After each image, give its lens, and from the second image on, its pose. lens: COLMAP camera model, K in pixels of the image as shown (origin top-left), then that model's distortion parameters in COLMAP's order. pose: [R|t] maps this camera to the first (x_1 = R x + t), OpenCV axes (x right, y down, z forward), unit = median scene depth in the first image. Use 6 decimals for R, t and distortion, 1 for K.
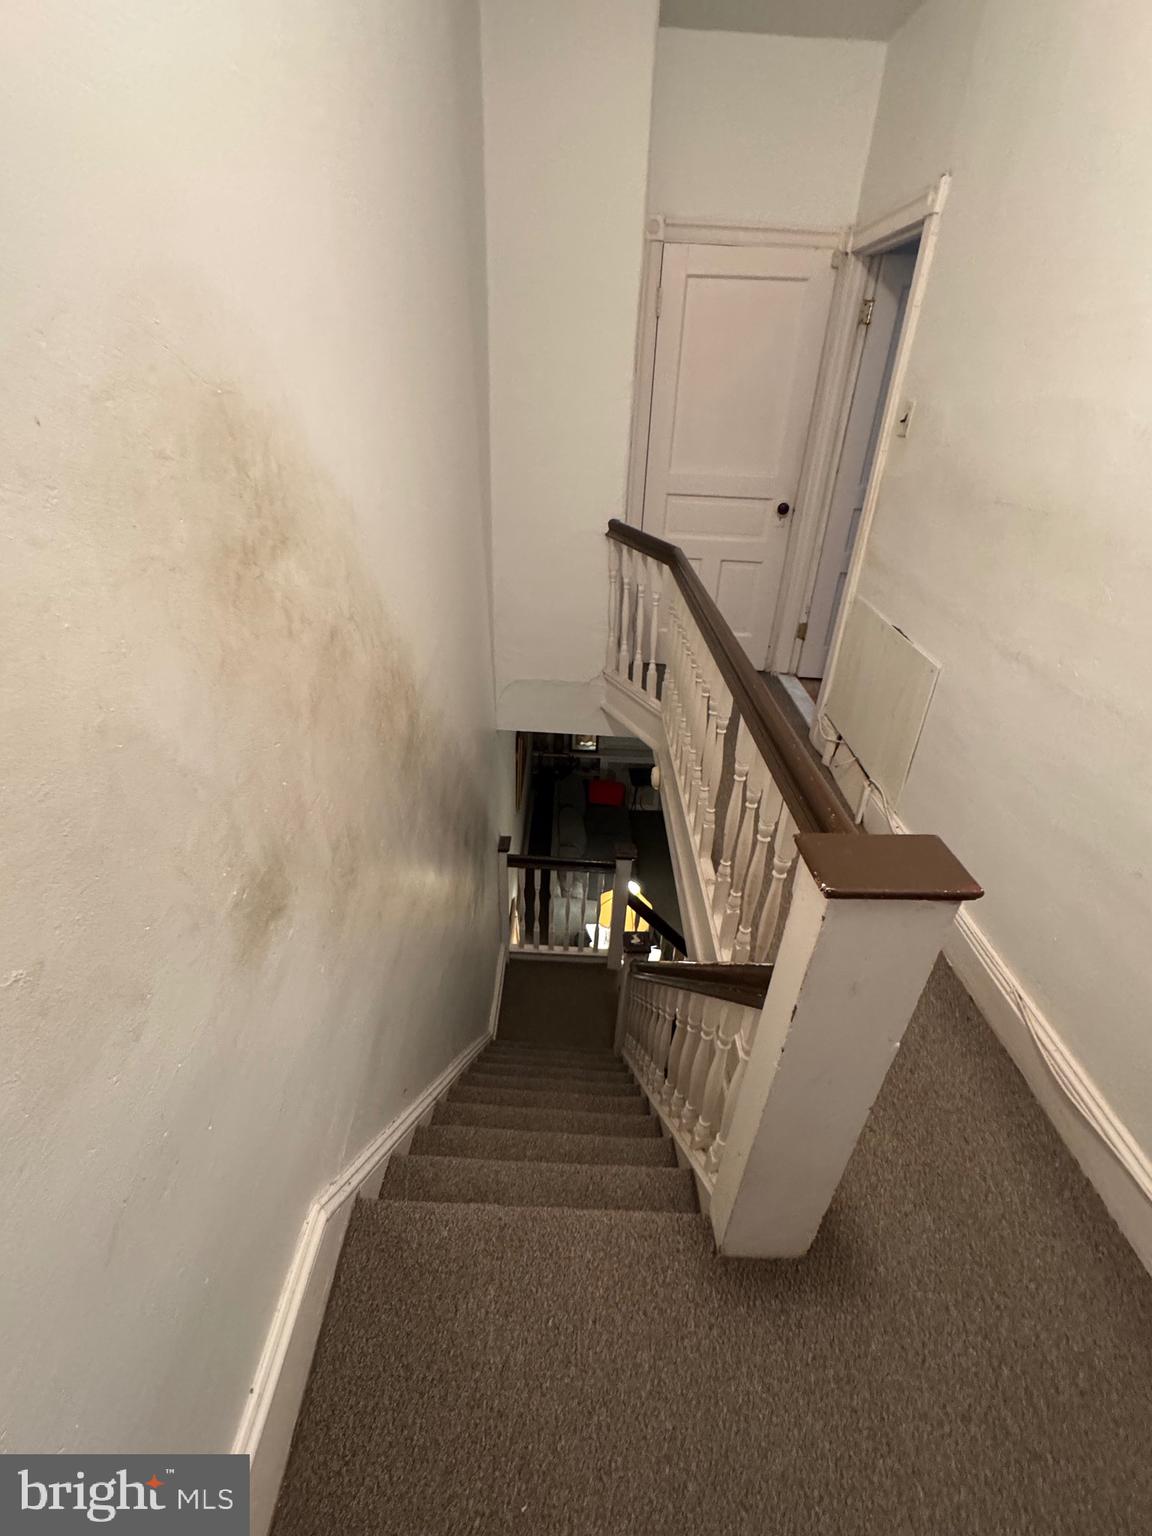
lens RADIAL K [[684.3, 0, 580.4], [0, 684.3, 766.9], [0, 0, 1]] dist [-0.000606, 0.000227]
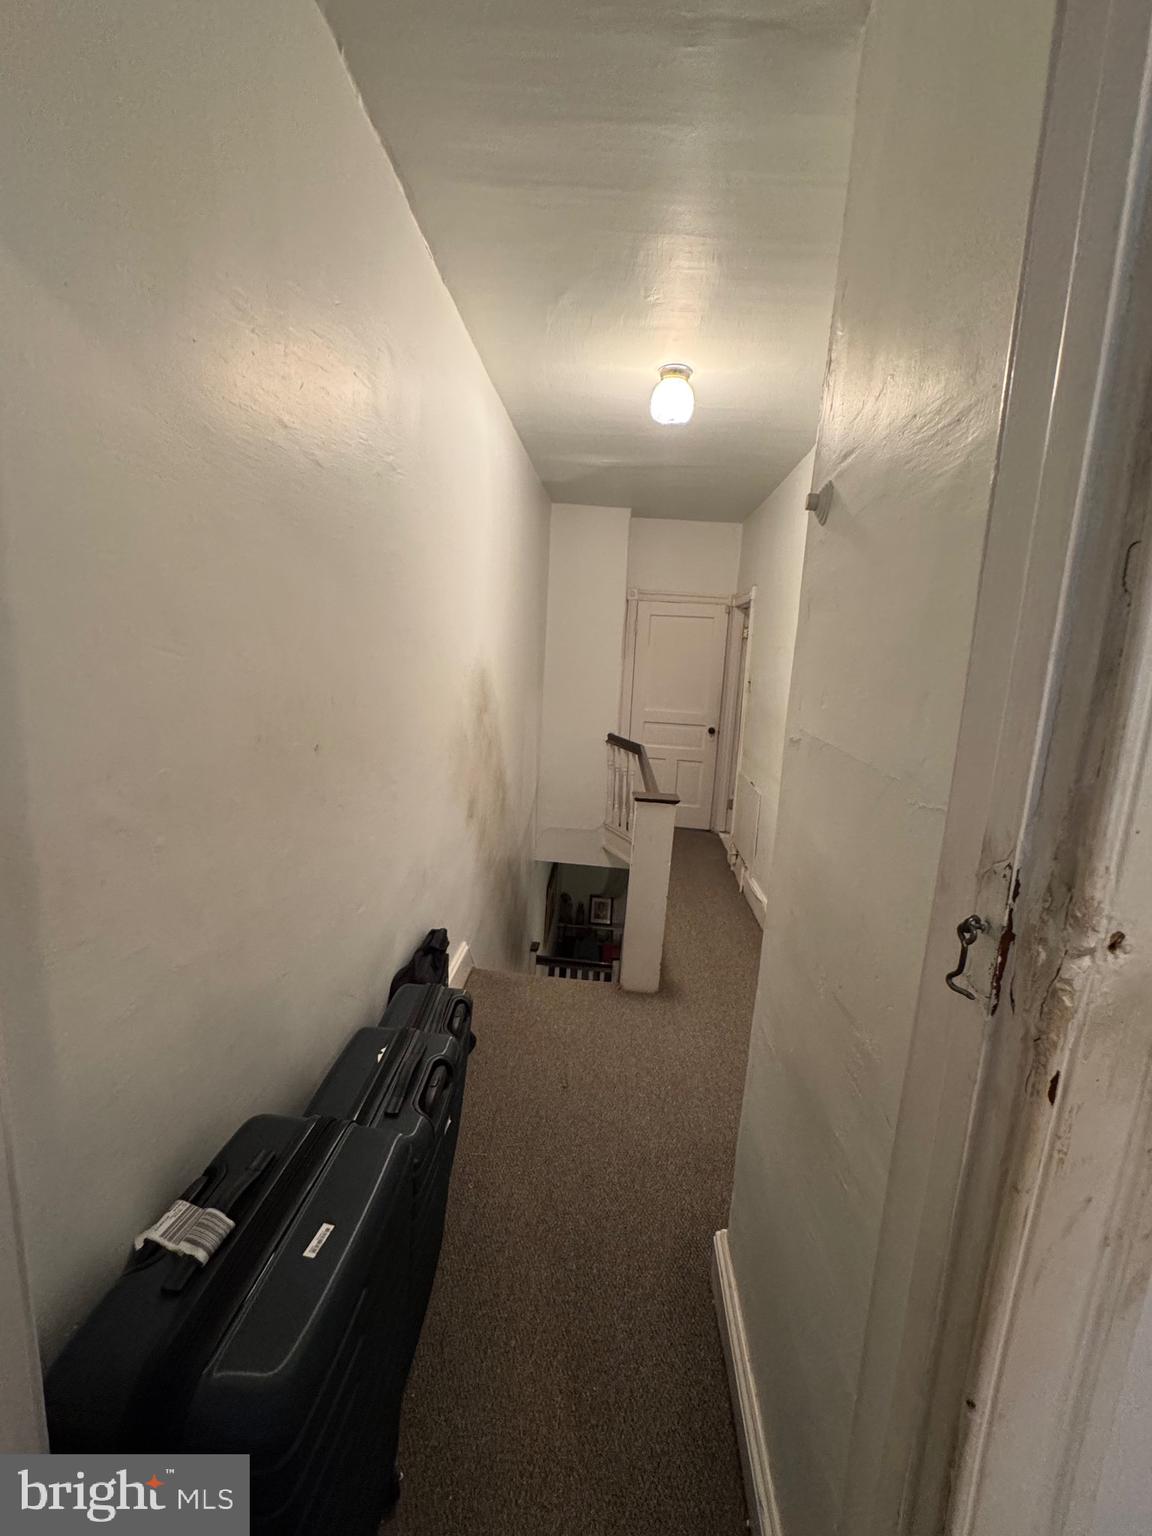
lens RADIAL K [[684.3, 0, 574.3], [0, 684.3, 771.4], [0, 0, 1]] dist [-0.000606, 0.000227]
pose [[0.997690, 0.025949, -0.062782, 0.063366], [-0.045641, 0.940561, -0.336543, 0.300285], [0.050318, 0.338631, 0.939573, -0.571644]]
